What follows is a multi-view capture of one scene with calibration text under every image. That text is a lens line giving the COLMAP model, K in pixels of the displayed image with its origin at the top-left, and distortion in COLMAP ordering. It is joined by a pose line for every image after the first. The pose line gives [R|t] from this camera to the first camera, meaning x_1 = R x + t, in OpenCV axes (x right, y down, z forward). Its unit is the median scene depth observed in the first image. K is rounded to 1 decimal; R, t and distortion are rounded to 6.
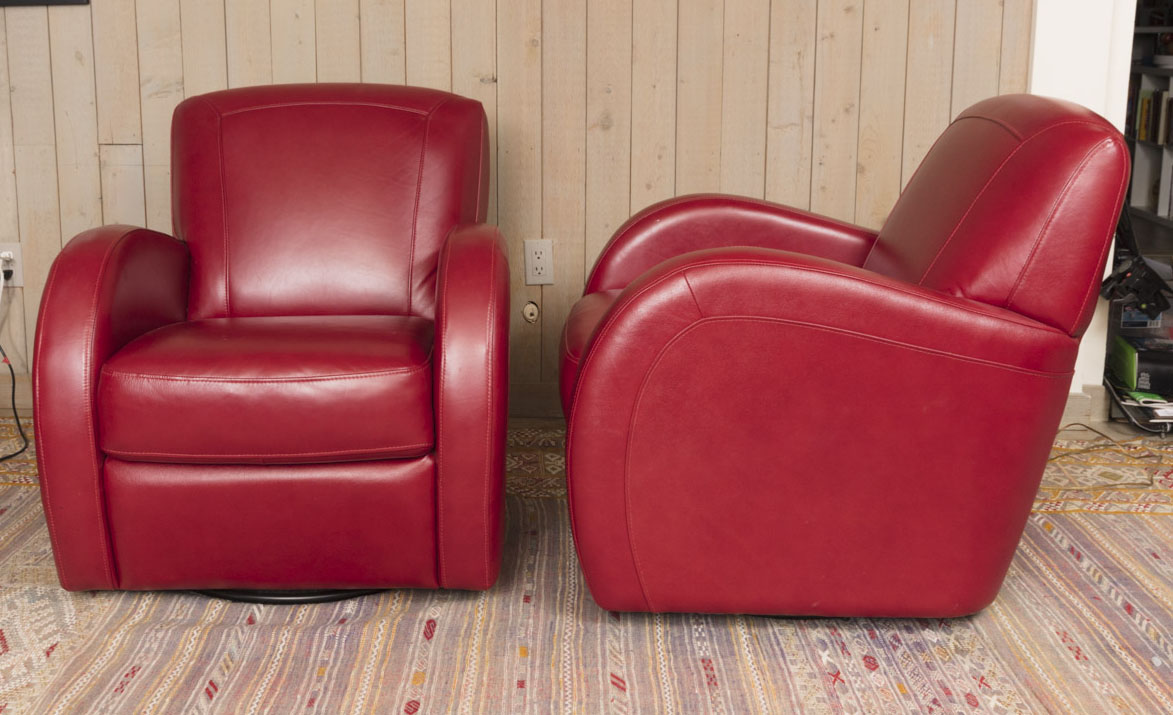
lens RADIAL K [[1340.4, 0, 506.9], [0, 1340.4, 267.5], [0, 0, 1]] dist [-0.006133, 0.000000]
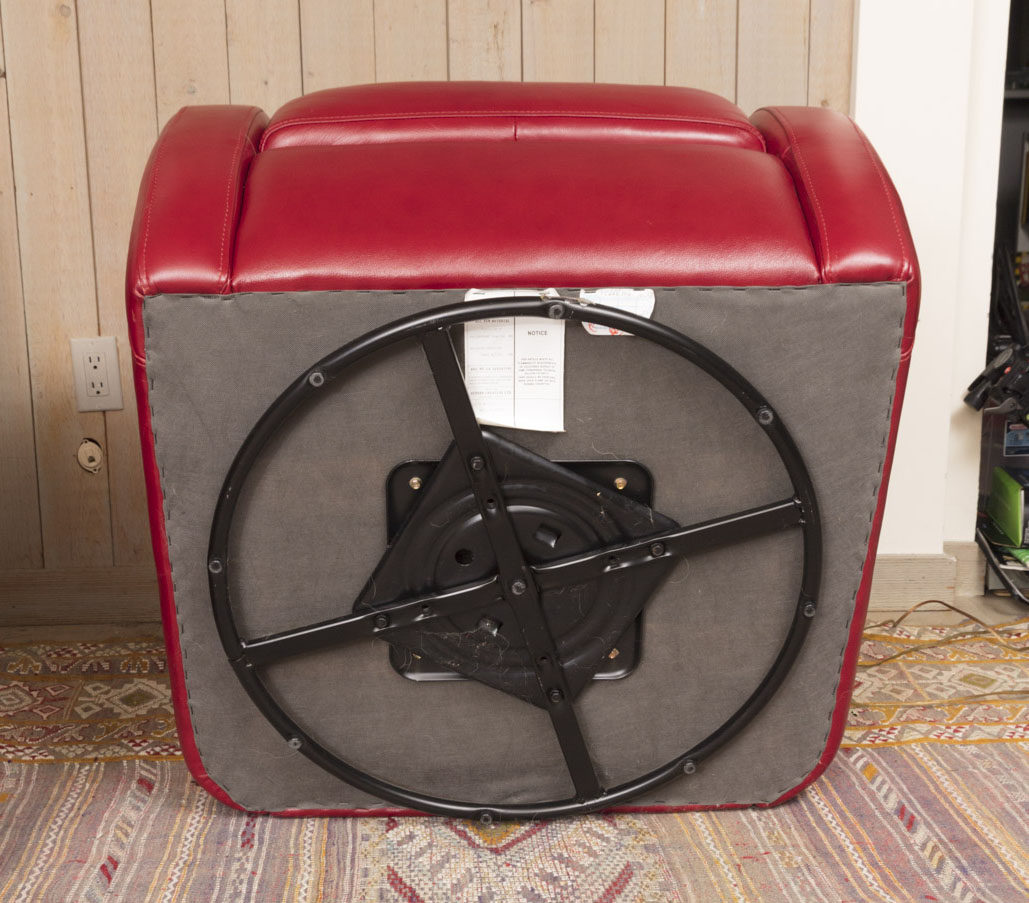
lens RADIAL K [[1633.0, 0, 517.1], [0, 1633.0, 515.2], [0, 0, 1]] dist [0.002360, 0.000000]
pose [[0.993091, -0.032879, 0.112648, 0.164849], [0.027146, 0.998275, 0.052055, 0.034011], [-0.114165, -0.048637, 0.992271, 0.285886]]
